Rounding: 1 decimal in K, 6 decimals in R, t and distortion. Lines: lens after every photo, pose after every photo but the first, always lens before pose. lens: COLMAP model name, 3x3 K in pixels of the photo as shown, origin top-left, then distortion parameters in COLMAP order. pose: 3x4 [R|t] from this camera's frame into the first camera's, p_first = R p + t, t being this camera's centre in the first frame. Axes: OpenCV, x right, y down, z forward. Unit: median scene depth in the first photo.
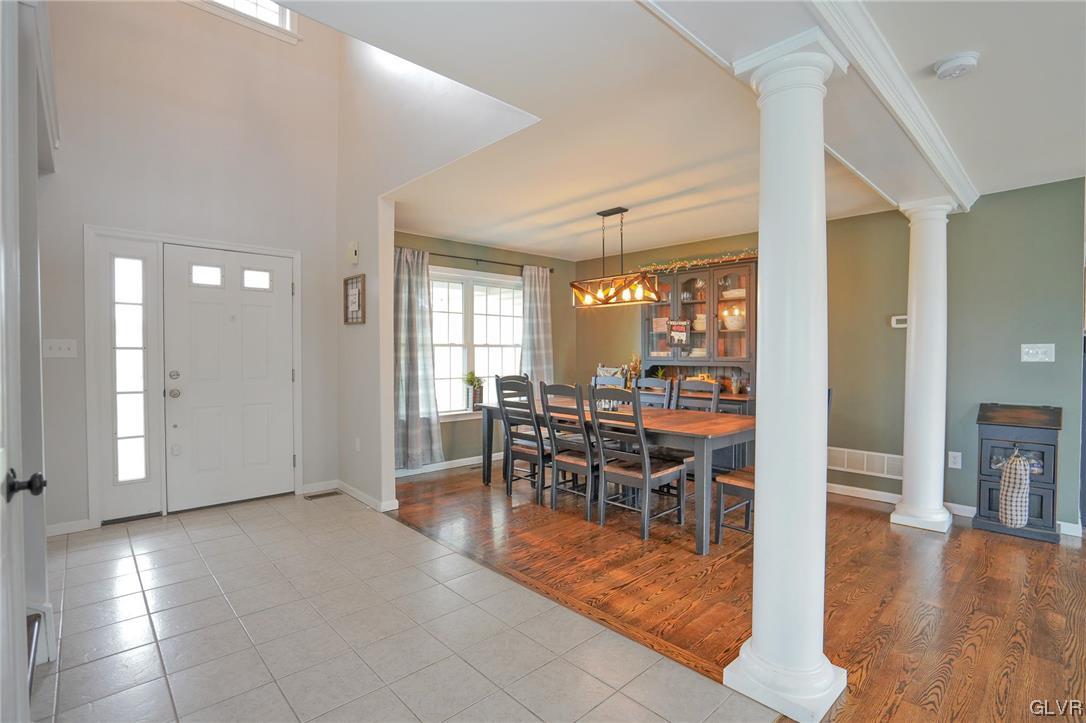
lens RADIAL K [[506.0, 0, 542.5], [0, 506.0, 358.2], [0, 0, 1]] dist [-0.048587, -0.000319]
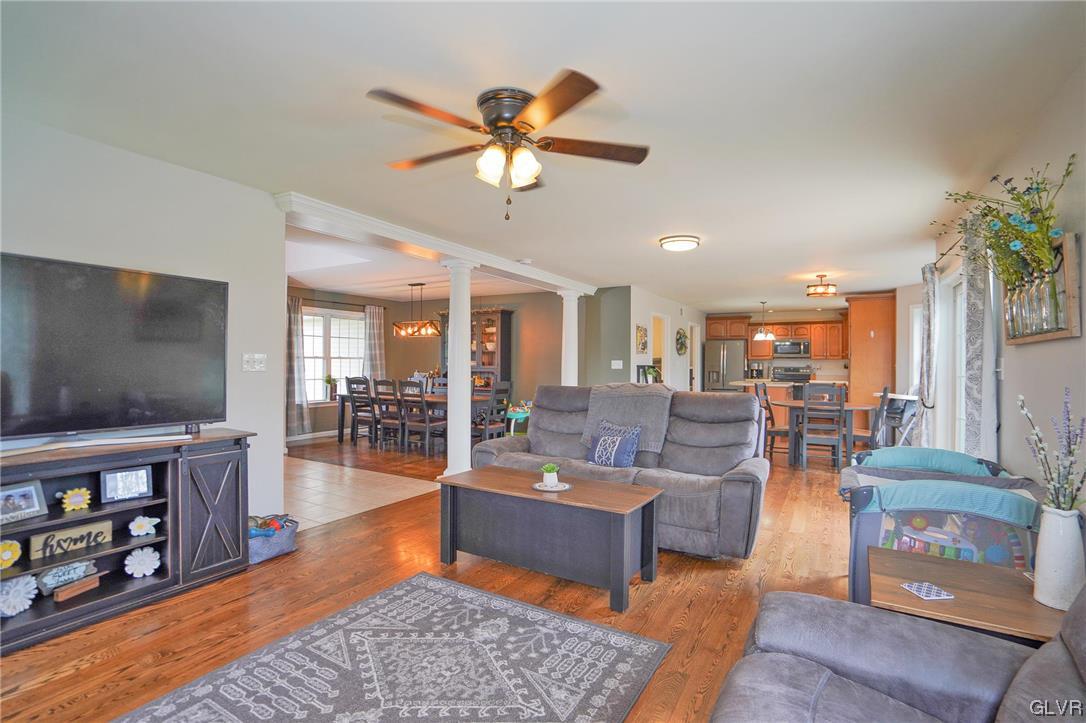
lens RADIAL K [[506.0, 0, 540.9], [0, 506.0, 370.6], [0, 0, 1]] dist [-0.048587, -0.000319]
pose [[0.957543, 0.003353, 0.288269, 0.038071], [-0.004410, 0.999986, 0.003019, 0.006856], [-0.288255, -0.004162, 0.957545, -0.687164]]
